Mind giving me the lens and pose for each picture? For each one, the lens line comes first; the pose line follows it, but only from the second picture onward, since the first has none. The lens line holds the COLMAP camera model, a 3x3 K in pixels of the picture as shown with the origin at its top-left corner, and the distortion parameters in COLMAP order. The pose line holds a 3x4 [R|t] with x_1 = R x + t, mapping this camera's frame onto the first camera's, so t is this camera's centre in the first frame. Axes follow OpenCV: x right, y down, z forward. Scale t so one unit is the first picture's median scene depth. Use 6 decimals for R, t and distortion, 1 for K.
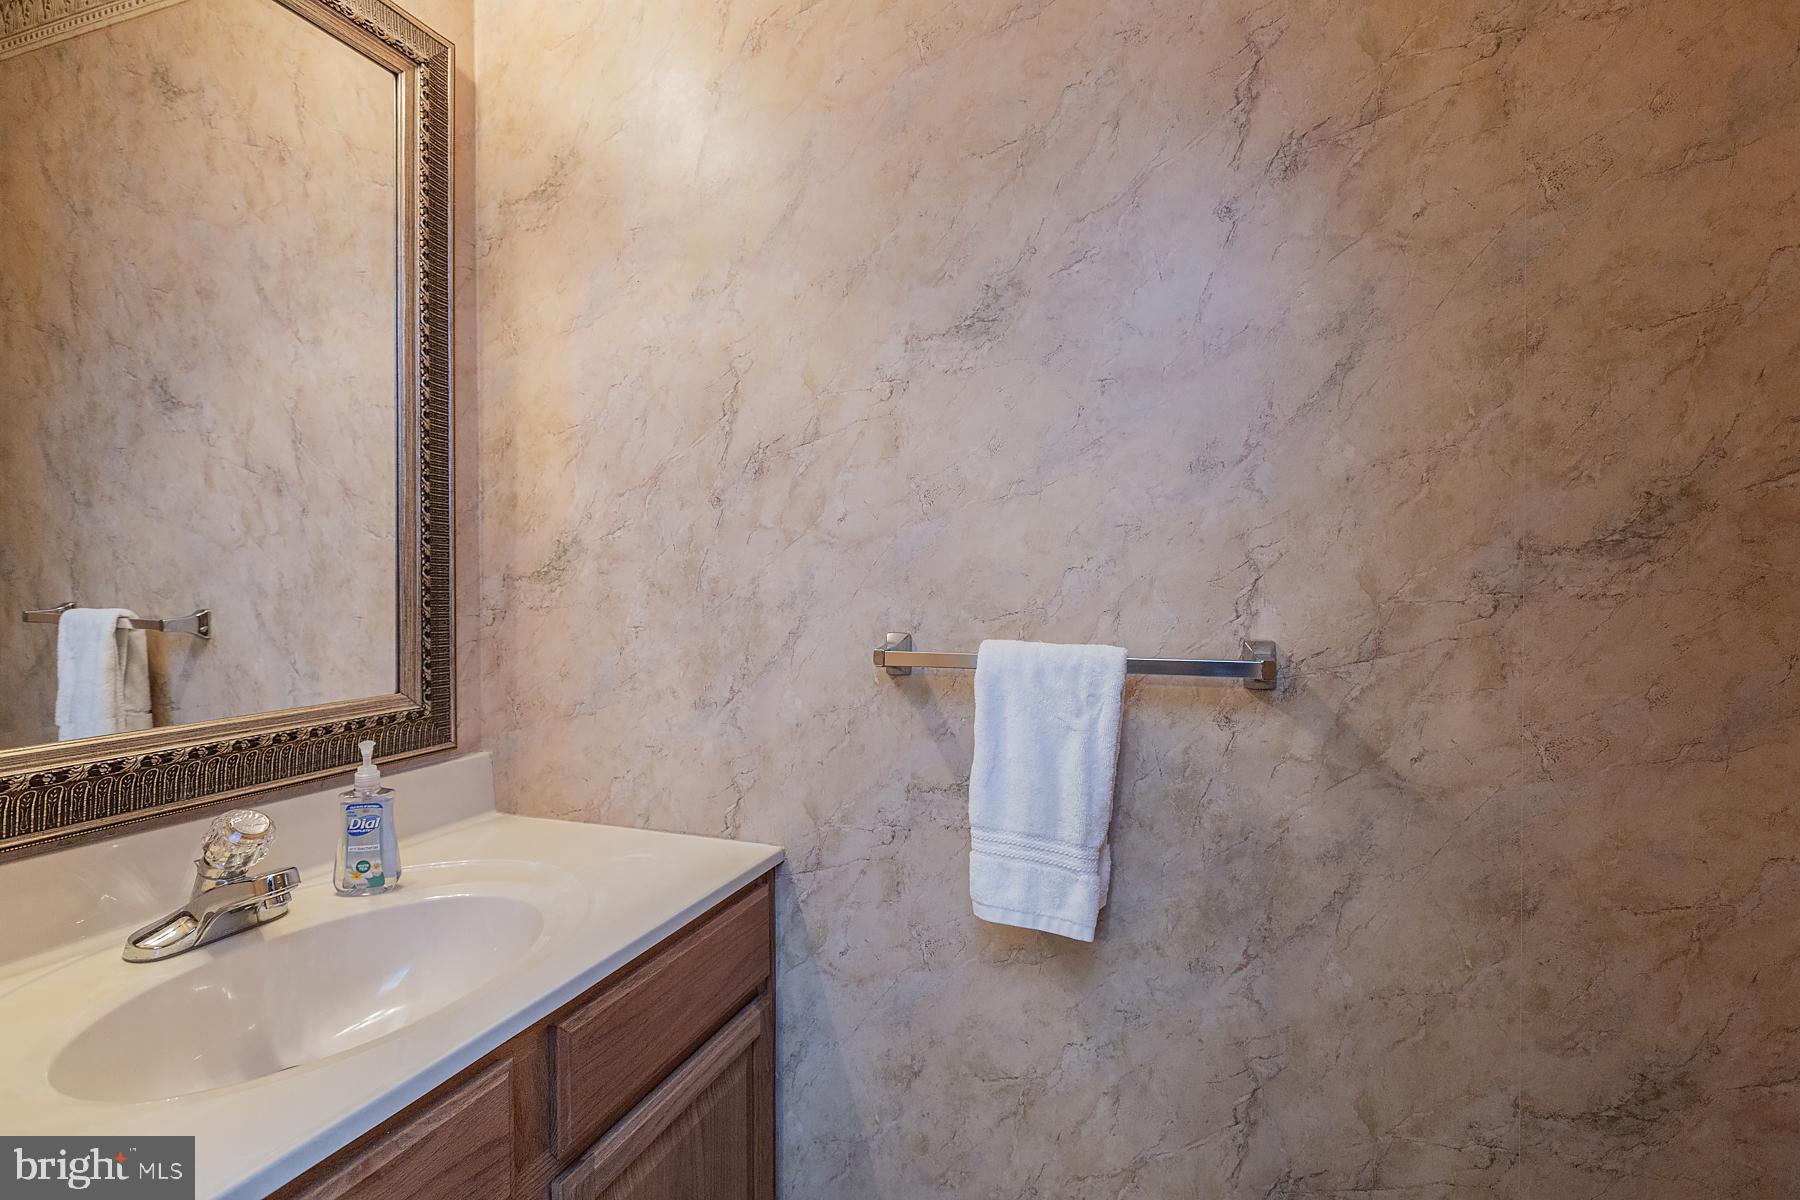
lens RADIAL K [[866.1, 0, 906.6], [0, 866.1, 597.5], [0, 0, 1]] dist [0.000493, -0.002379]
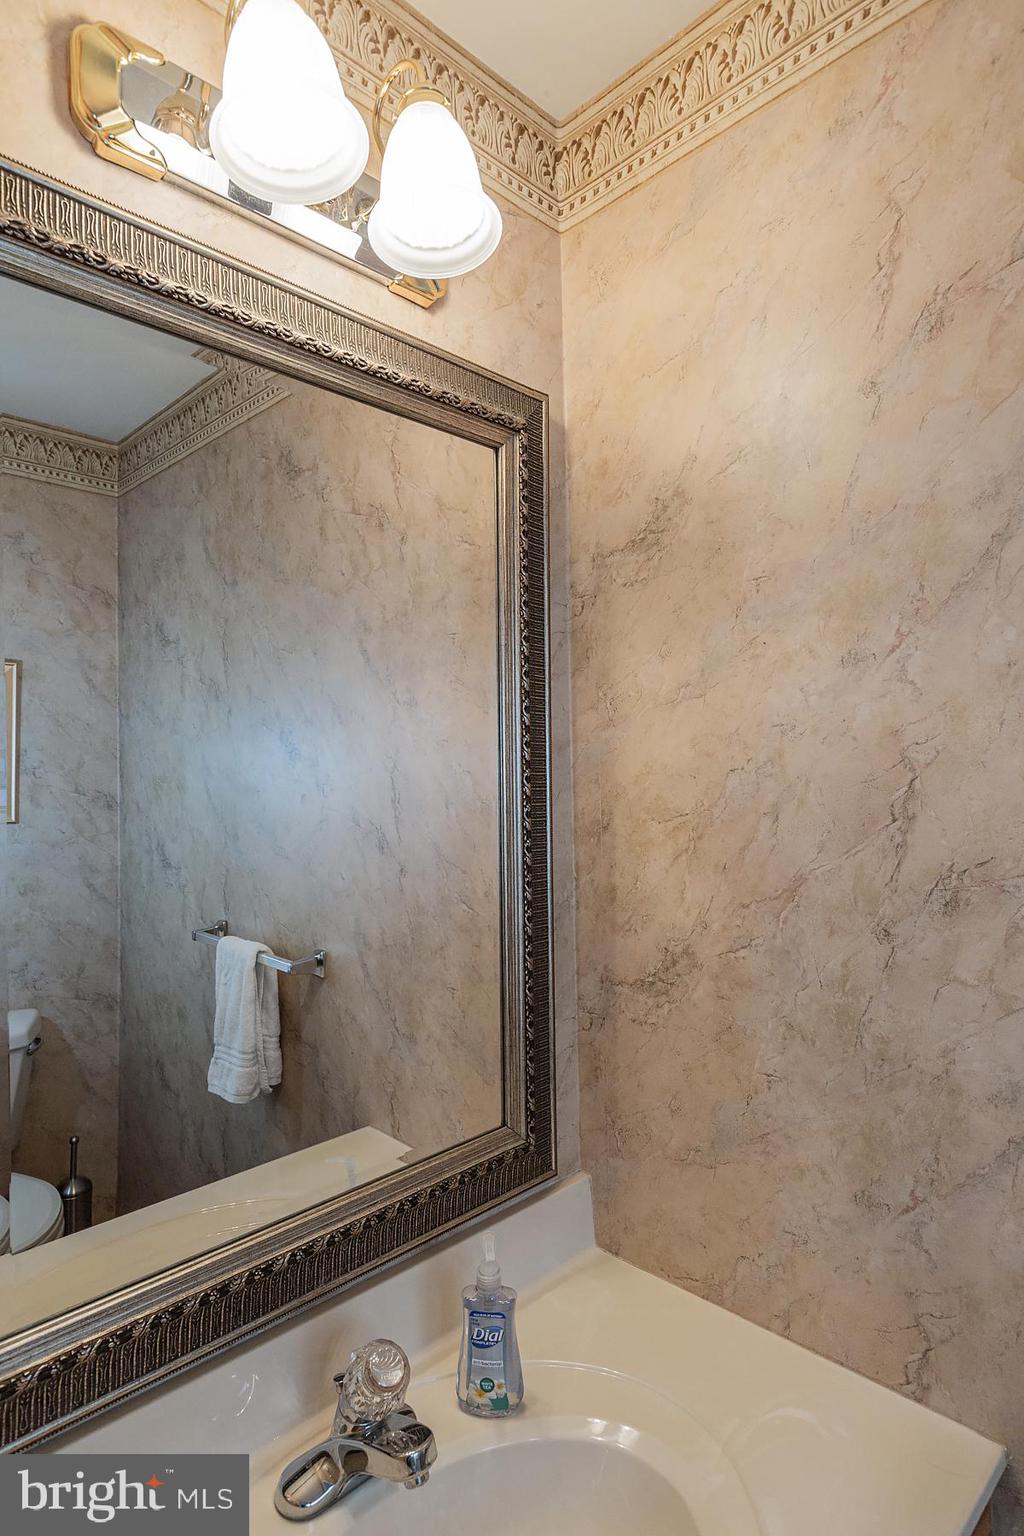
lens RADIAL K [[866.3, 0, 503.1], [0, 866.3, 768.6], [0, 0, 1]] dist [0.004418, -0.000644]
pose [[0.899884, -0.018690, -0.435730, -0.174864], [0.009140, 0.999670, -0.024002, -0.225040], [0.436034, 0.017616, 0.899758, 0.167899]]
